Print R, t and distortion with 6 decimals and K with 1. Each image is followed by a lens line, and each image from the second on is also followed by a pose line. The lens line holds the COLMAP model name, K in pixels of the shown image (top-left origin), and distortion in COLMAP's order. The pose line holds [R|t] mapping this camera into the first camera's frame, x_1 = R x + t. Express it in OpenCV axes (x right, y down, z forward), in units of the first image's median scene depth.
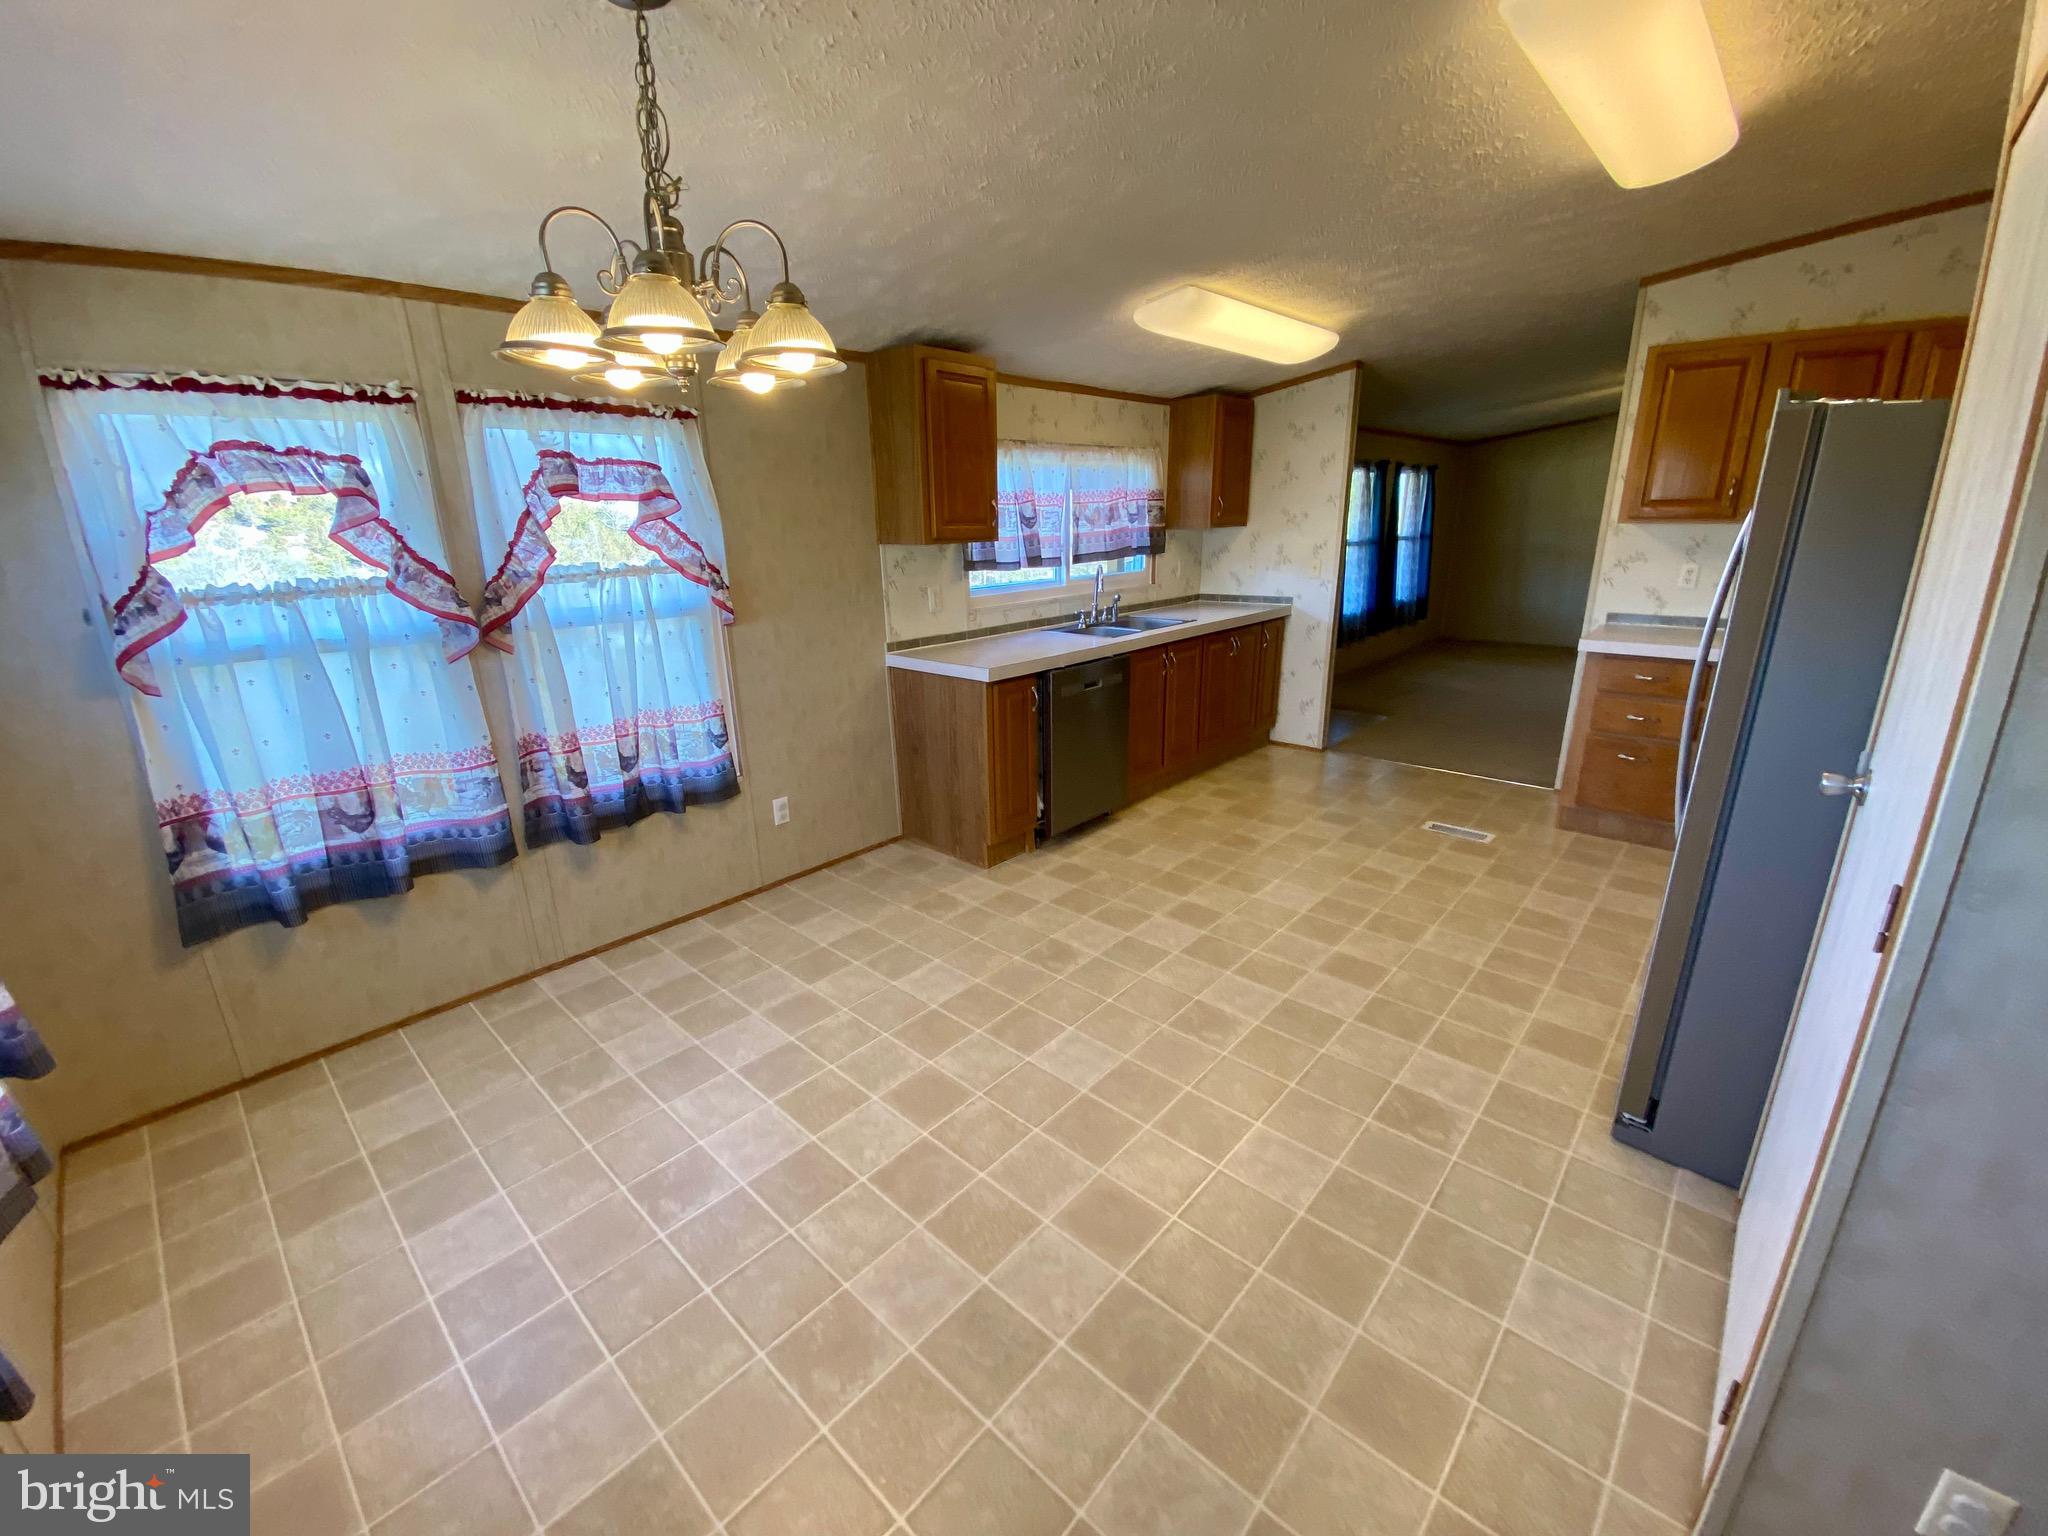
lens RADIAL K [[822.7, 0, 995.8], [0, 822.7, 790.3], [0, 0, 1]] dist [0.012510, -0.015497]
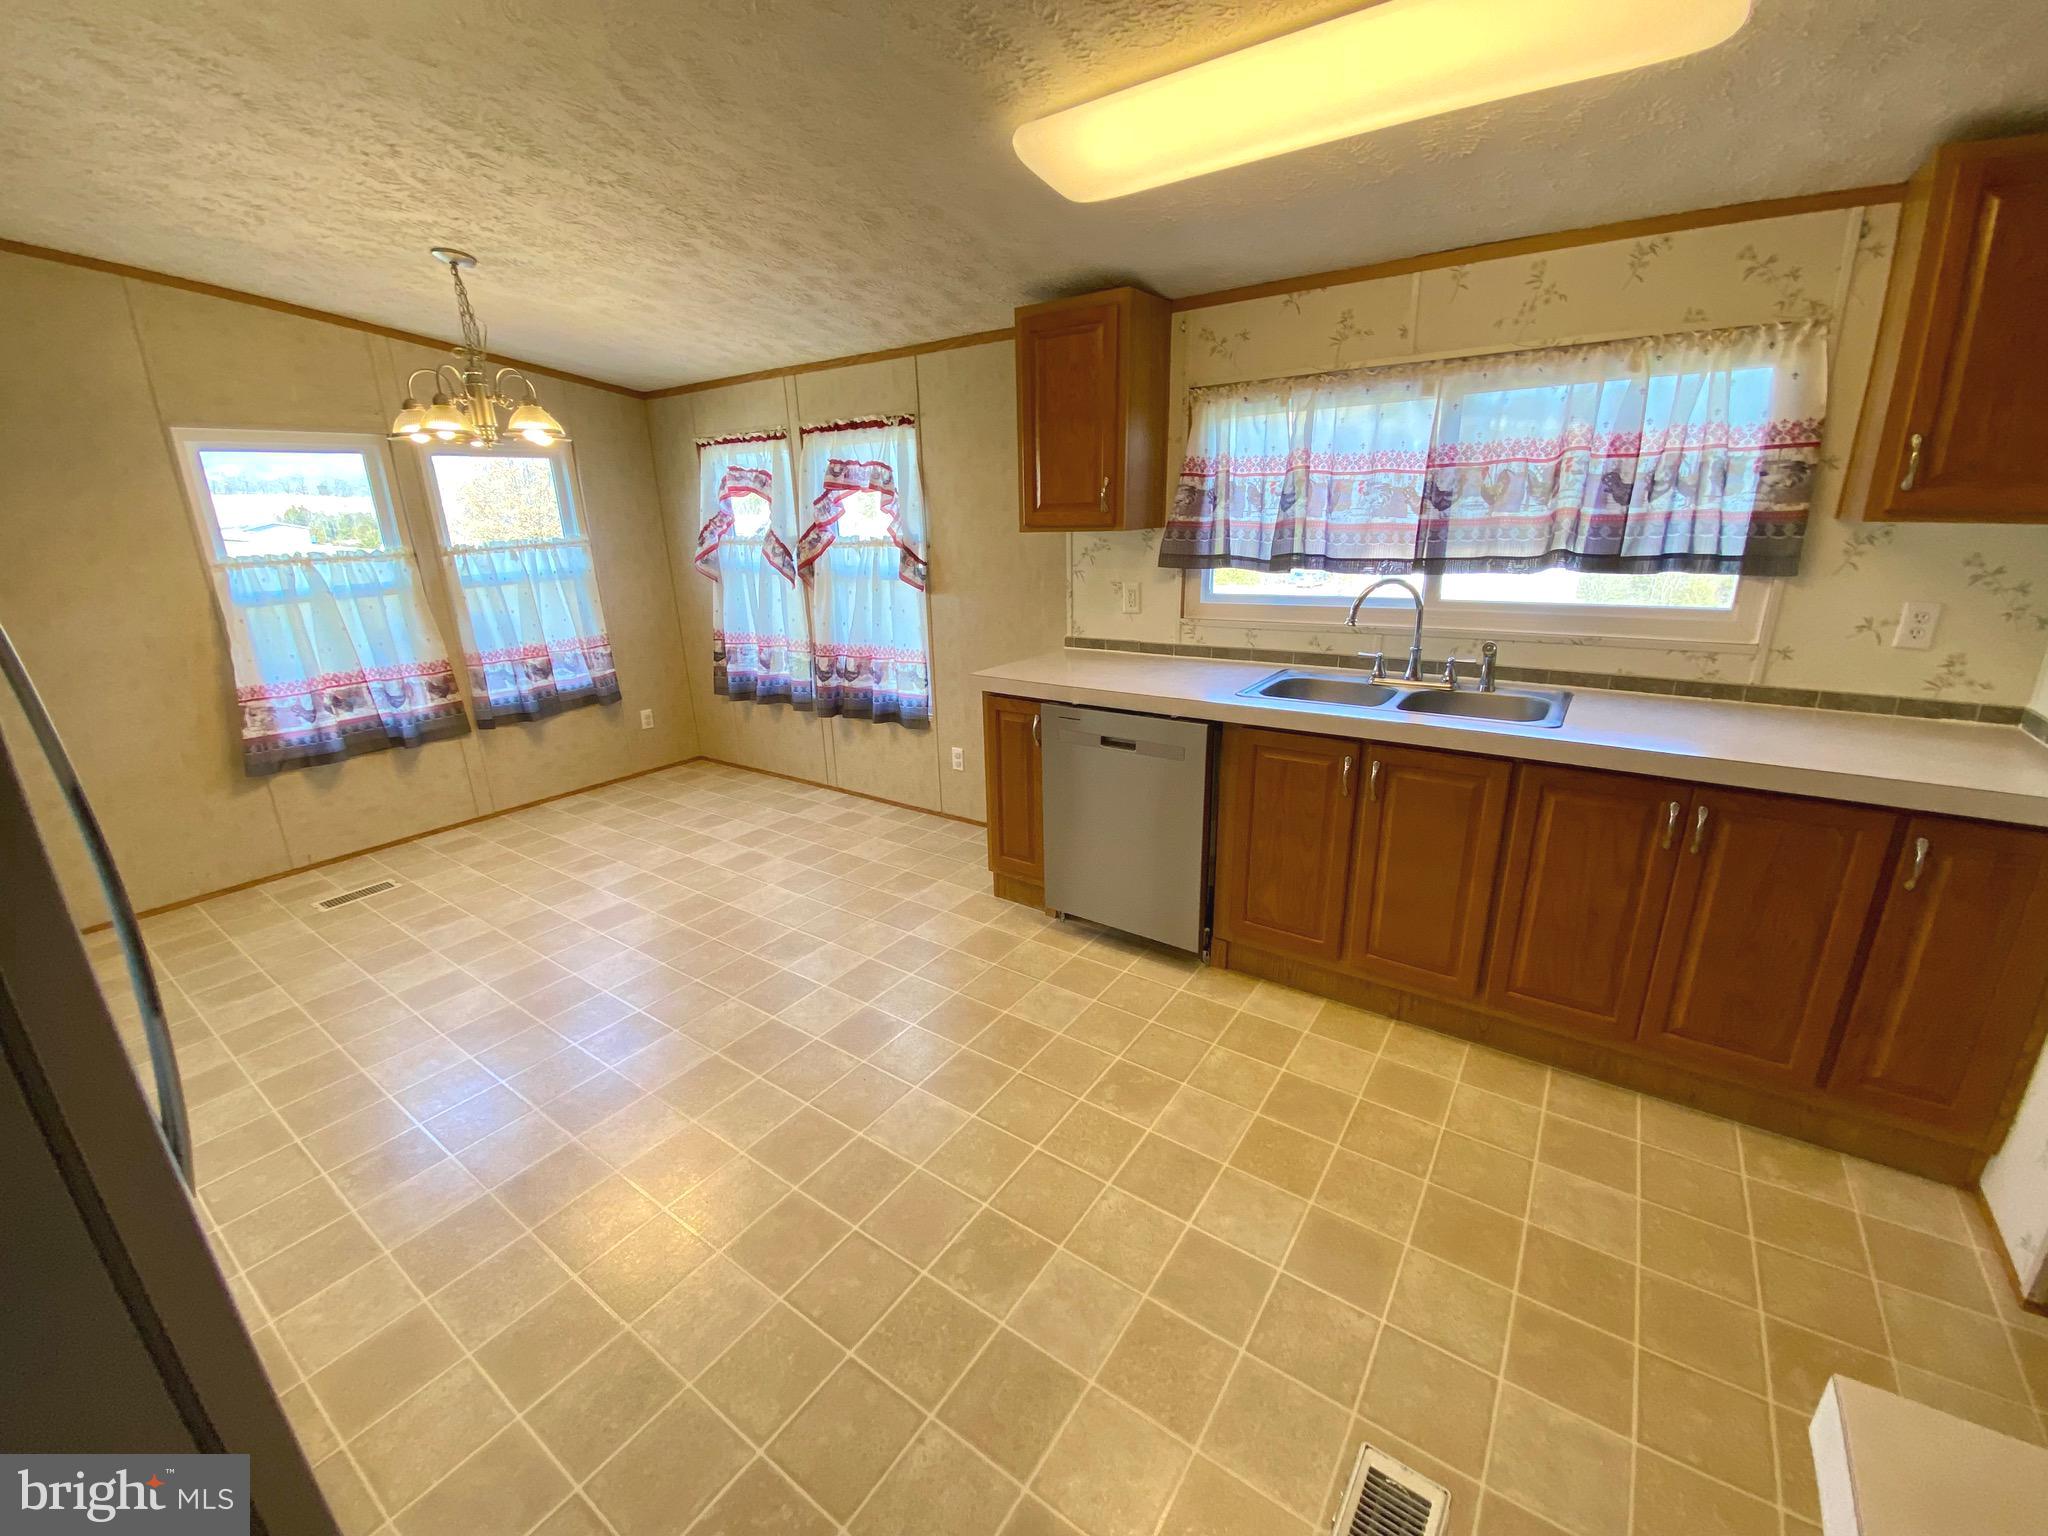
lens RADIAL K [[822.7, 0, 1022.1], [0, 822.7, 769.2], [0, 0, 1]] dist [0.012510, -0.015497]
pose [[0.140125, 0.317177, -0.937957, 0.896876], [-0.289784, 0.918961, 0.267462, -0.317358], [0.946779, 0.234327, 0.220682, 0.910023]]
